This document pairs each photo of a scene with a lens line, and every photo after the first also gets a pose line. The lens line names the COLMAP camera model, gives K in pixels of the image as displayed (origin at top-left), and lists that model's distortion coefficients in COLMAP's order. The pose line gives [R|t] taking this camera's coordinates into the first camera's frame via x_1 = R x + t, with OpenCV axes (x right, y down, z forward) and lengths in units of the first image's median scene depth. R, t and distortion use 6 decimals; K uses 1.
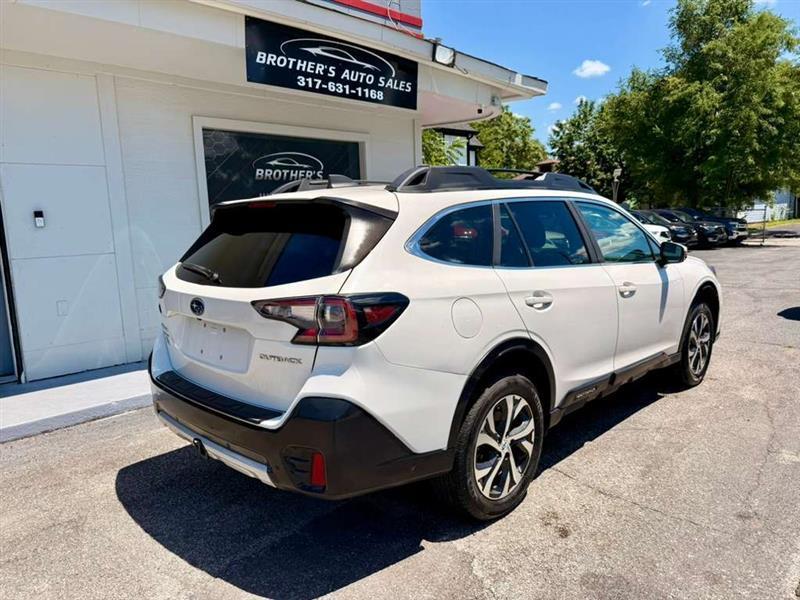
lens RADIAL K [[555.3, 0, 398.6], [0, 555.3, 300.9], [0, 0, 1]] dist [0.047572, -0.057455]
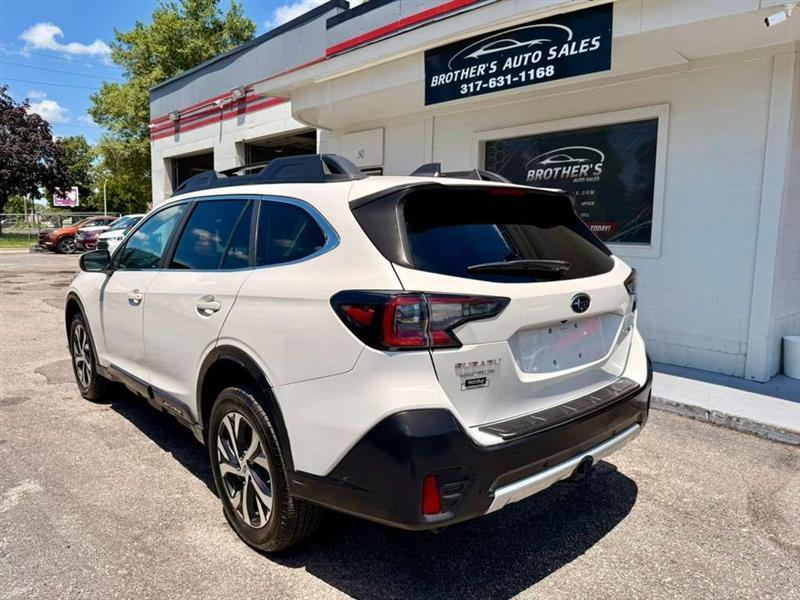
lens RADIAL K [[559.6, 0, 398.4], [0, 559.6, 296.8], [0, 0, 1]] dist [0.040103, -0.057382]
pose [[-0.010912, 0.159349, -0.987162, 0.896356], [-0.160585, 0.974128, 0.159020, -0.154037], [0.986962, 0.160259, 0.014960, 0.888065]]
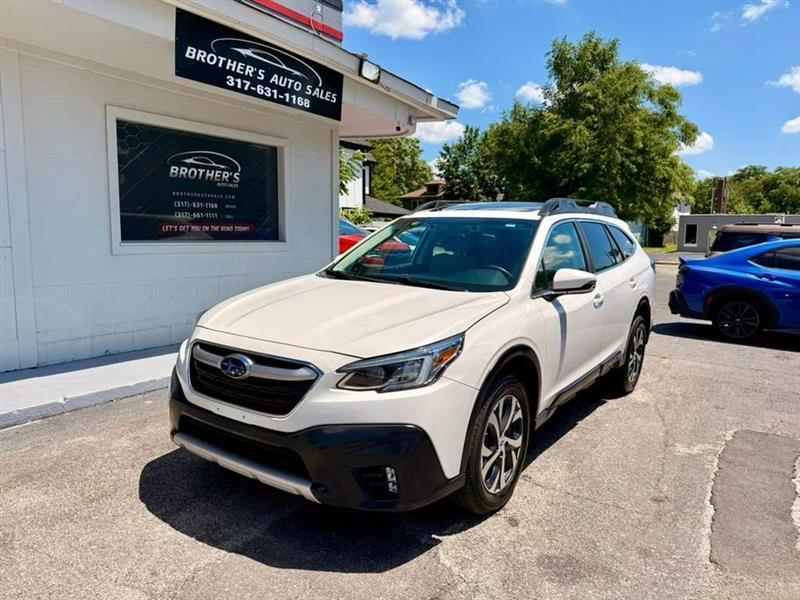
lens RADIAL K [[558.8, 0, 400.5], [0, 558.8, 297.0], [0, 0, 1]] dist [0.045232, -0.062827]
pose [[0.977799, 0.030197, 0.207358, -0.072557], [-0.024170, 0.999210, -0.031541, 0.008429], [-0.208147, 0.025829, 0.977756, -0.014745]]
